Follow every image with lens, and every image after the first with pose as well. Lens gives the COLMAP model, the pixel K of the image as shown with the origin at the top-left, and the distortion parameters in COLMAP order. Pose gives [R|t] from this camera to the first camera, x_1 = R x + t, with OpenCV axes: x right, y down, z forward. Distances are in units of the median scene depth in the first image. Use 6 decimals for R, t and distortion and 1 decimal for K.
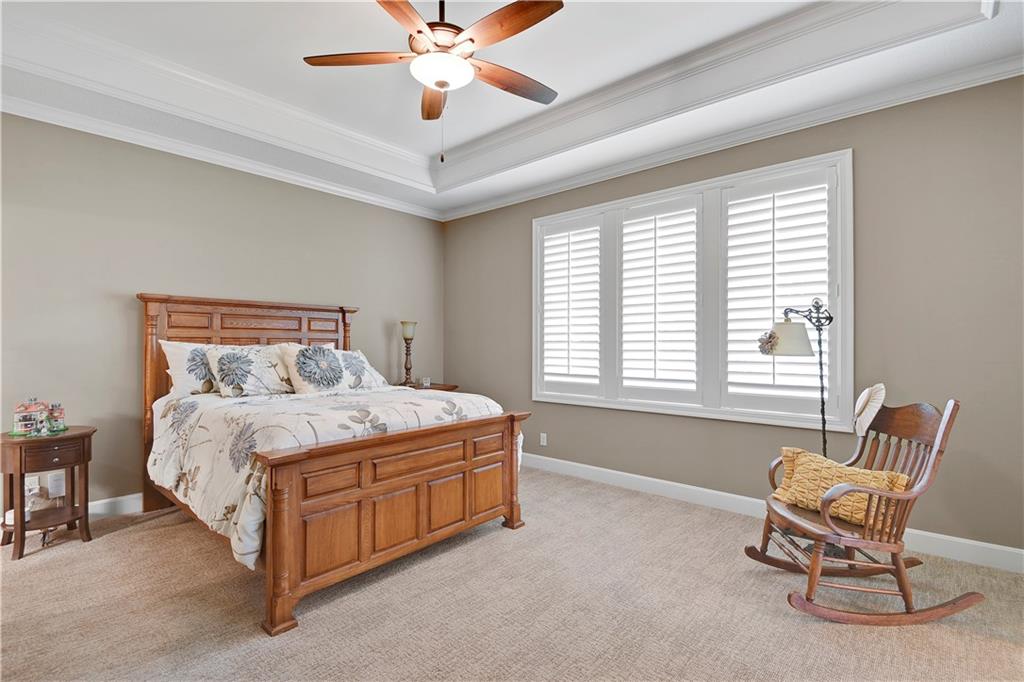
lens RADIAL K [[479.2, 0, 509.6], [0, 479.2, 342.8], [0, 0, 1]] dist [-0.003786, -0.000547]
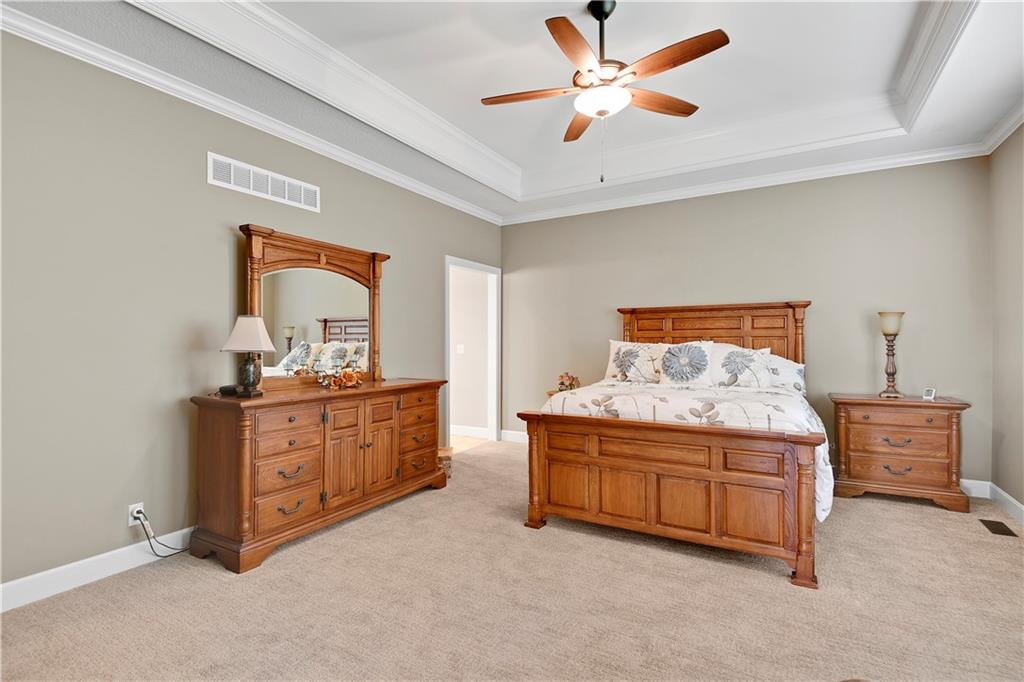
lens RADIAL K [[479.2, 0, 511.4], [0, 479.2, 340.9], [0, 0, 1]] dist [-0.003786, -0.000547]
pose [[0.183900, -0.004003, -0.982937, 0.663188], [0.007420, 0.999969, -0.002684, -0.000637], [0.982917, -0.006799, 0.183924, 0.411155]]
